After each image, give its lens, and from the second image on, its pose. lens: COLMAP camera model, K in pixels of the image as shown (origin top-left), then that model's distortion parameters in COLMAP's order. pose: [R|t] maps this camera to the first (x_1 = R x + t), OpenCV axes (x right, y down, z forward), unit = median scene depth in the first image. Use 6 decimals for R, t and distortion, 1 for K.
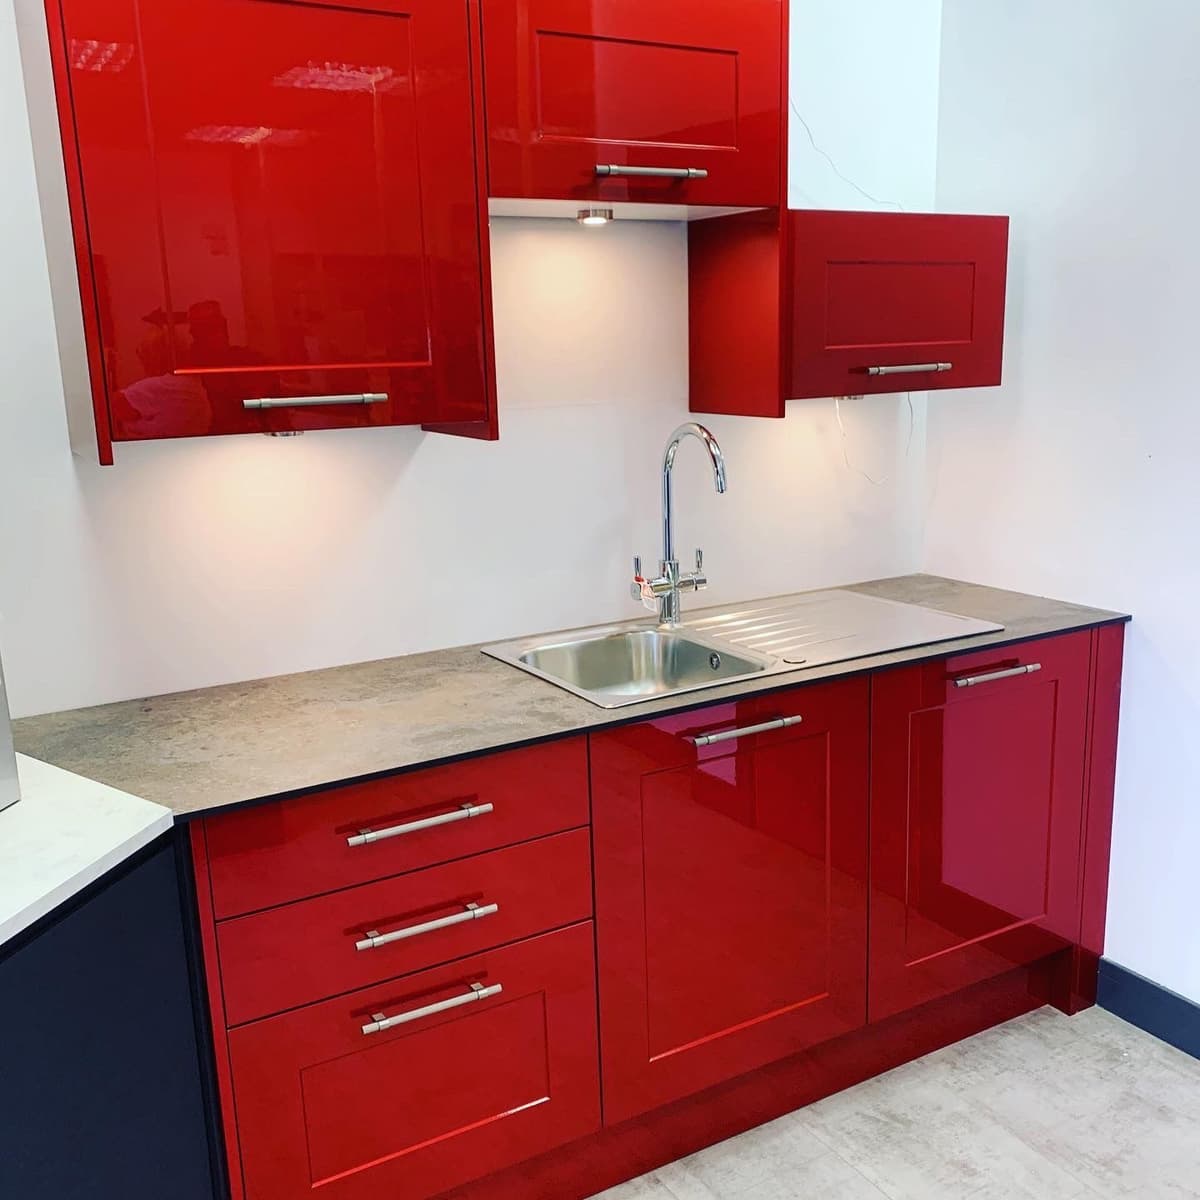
lens RADIAL K [[1237.2, 0, 601.0], [0, 1237.2, 643.2], [0, 0, 1]] dist [0.005015, -0.026159]
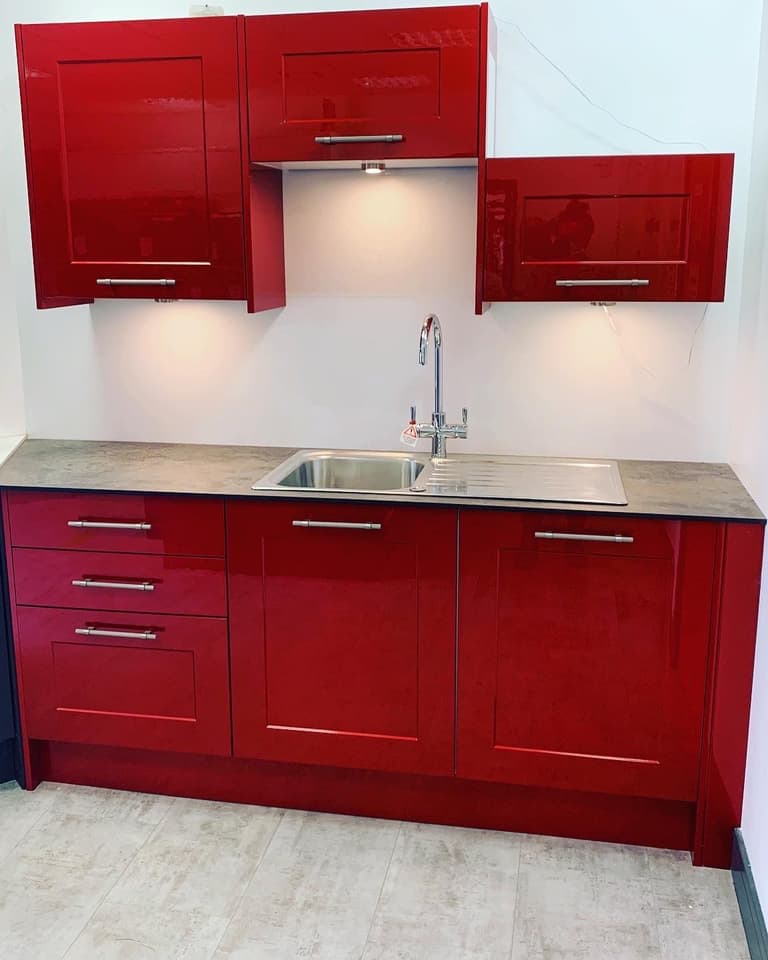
lens RADIAL K [[1023.0, 0, 384.0], [0, 1023.0, 480.0], [0, 0, 1]] dist [0.111761, -0.256813]
pose [[0.745701, 0.176978, -0.642346, 0.822438], [-0.175053, 0.982249, 0.067409, -0.064360], [0.642873, 0.062178, 0.763445, 0.096996]]
